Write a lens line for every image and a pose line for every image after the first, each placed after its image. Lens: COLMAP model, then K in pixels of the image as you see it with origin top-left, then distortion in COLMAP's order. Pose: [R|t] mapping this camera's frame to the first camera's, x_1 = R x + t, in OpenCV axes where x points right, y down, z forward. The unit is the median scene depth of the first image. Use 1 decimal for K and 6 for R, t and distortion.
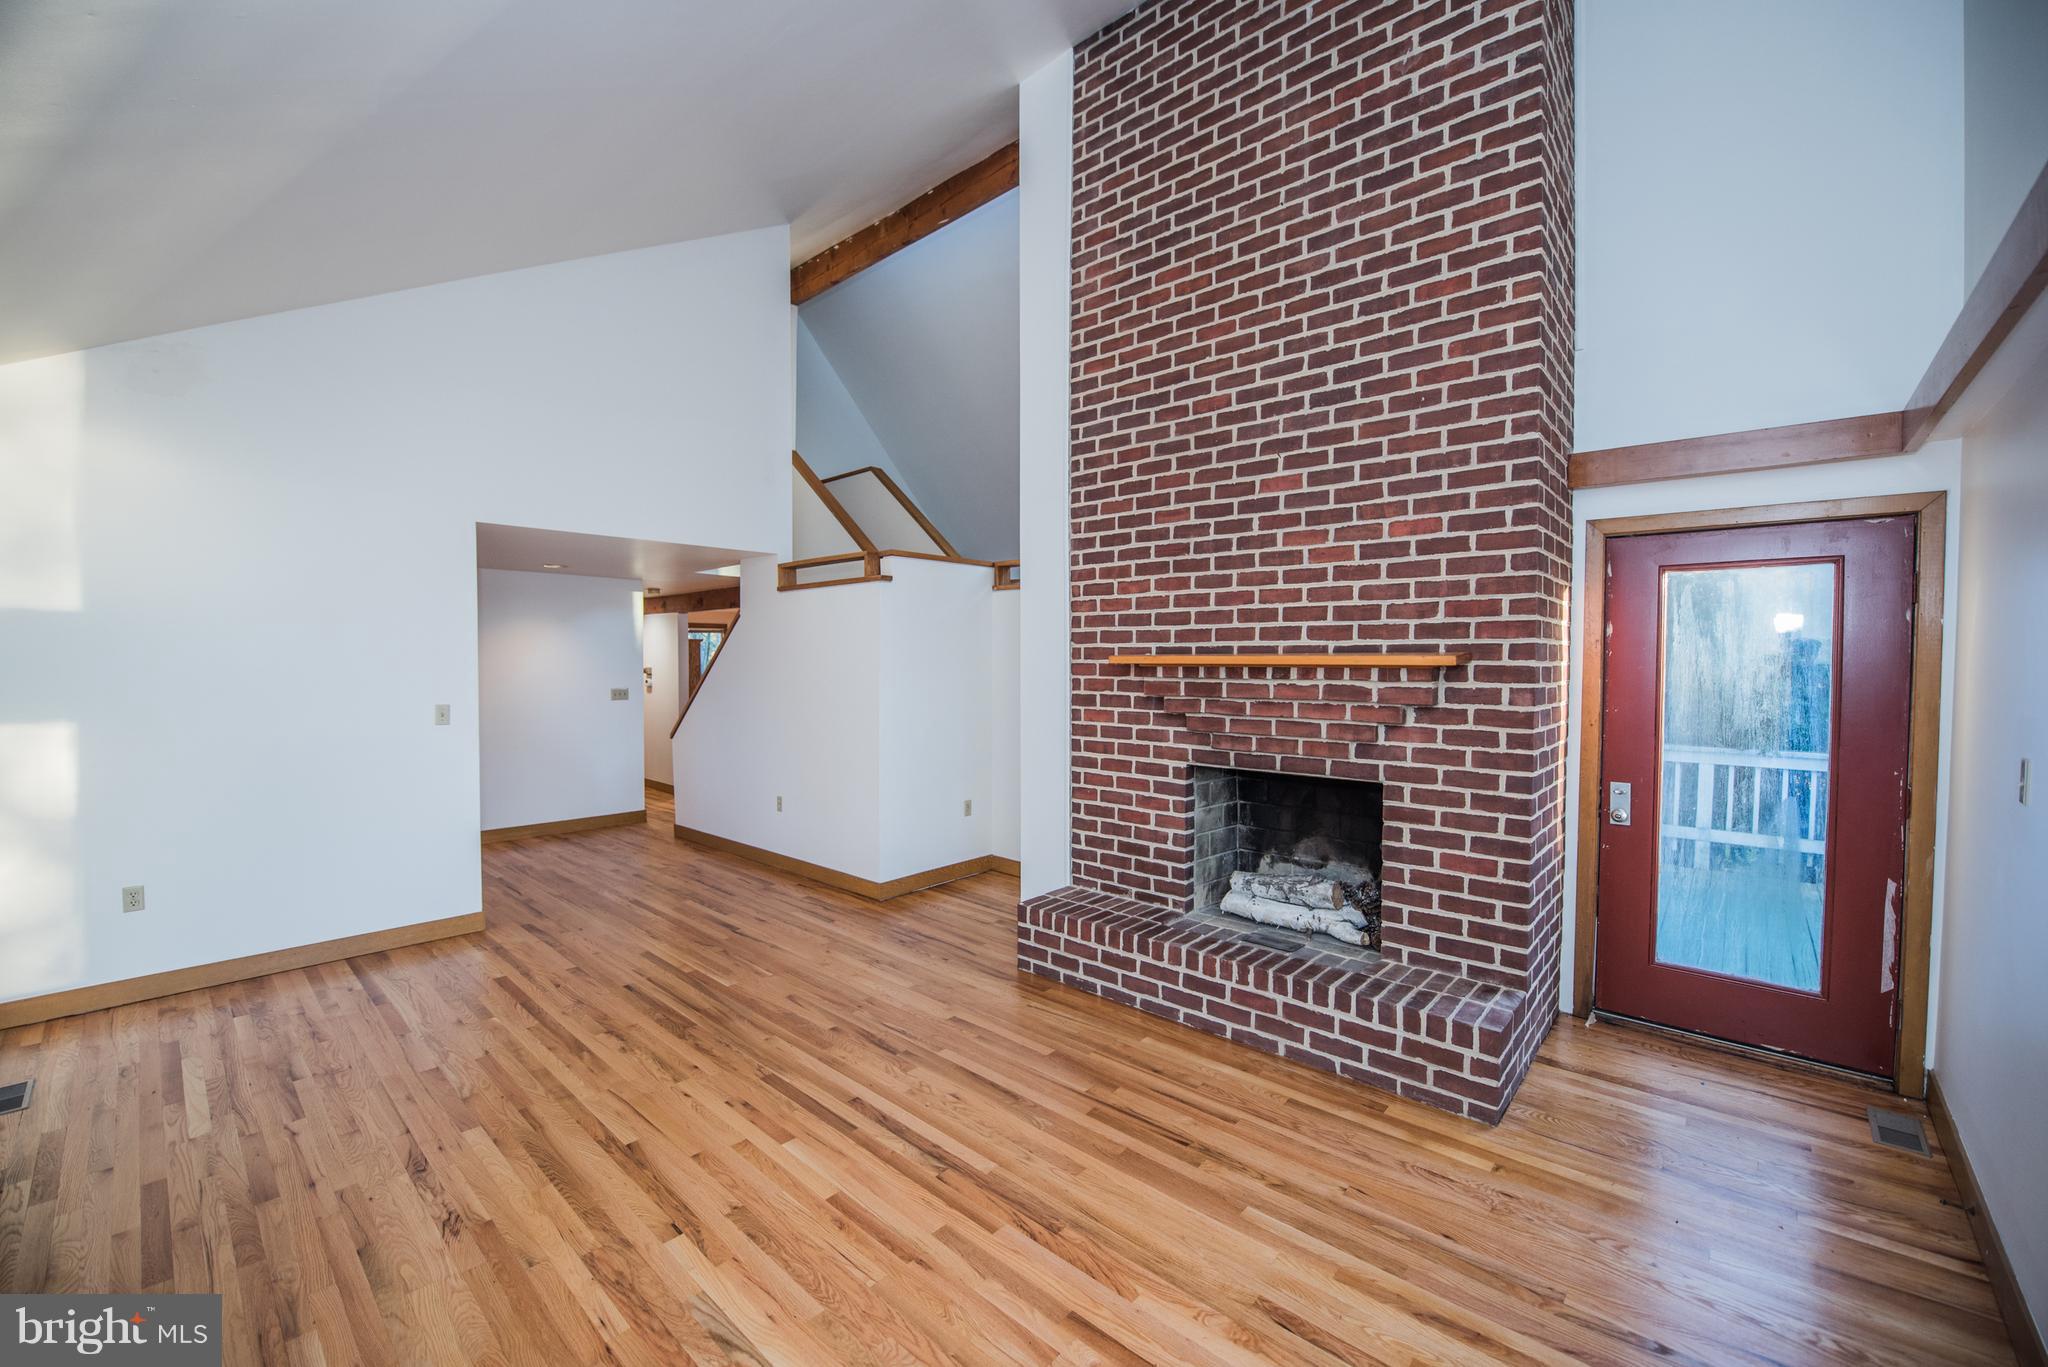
lens RADIAL K [[814.7, 0, 1020.7], [0, 814.7, 679.7], [0, 0, 1]] dist [-0.016625, -0.000440]
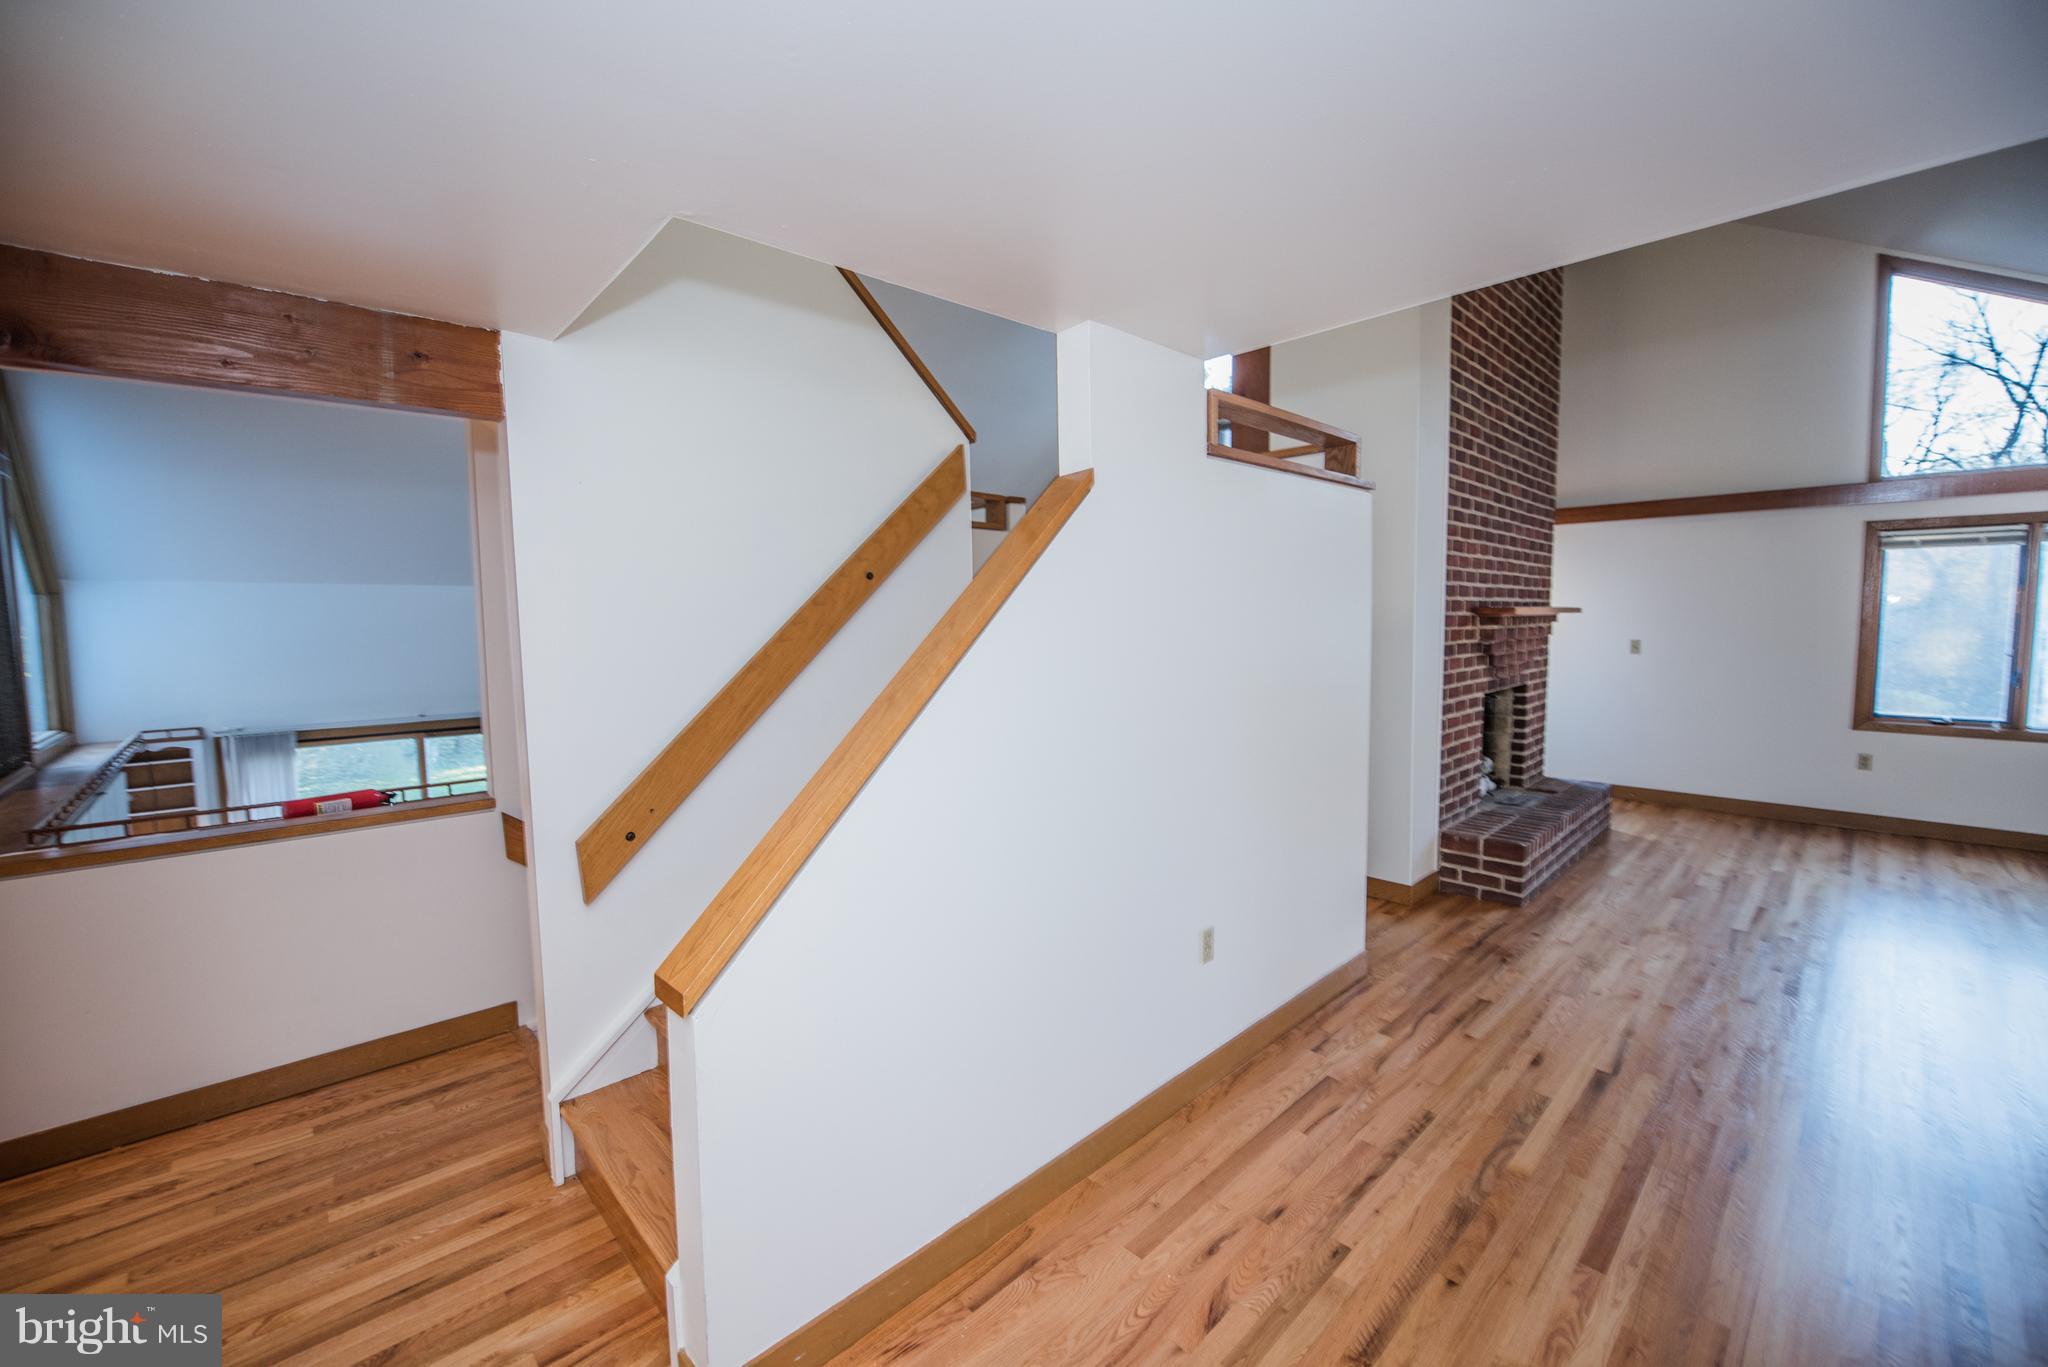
lens RADIAL K [[814.7, 0, 1020.7], [0, 814.7, 679.7], [0, 0, 1]] dist [-0.016625, -0.000440]
pose [[0.079862, -0.078559, 0.993706, -0.932718], [0.043741, 0.996206, 0.075241, -0.039340], [-0.995846, 0.037457, 0.082995, 1.348714]]
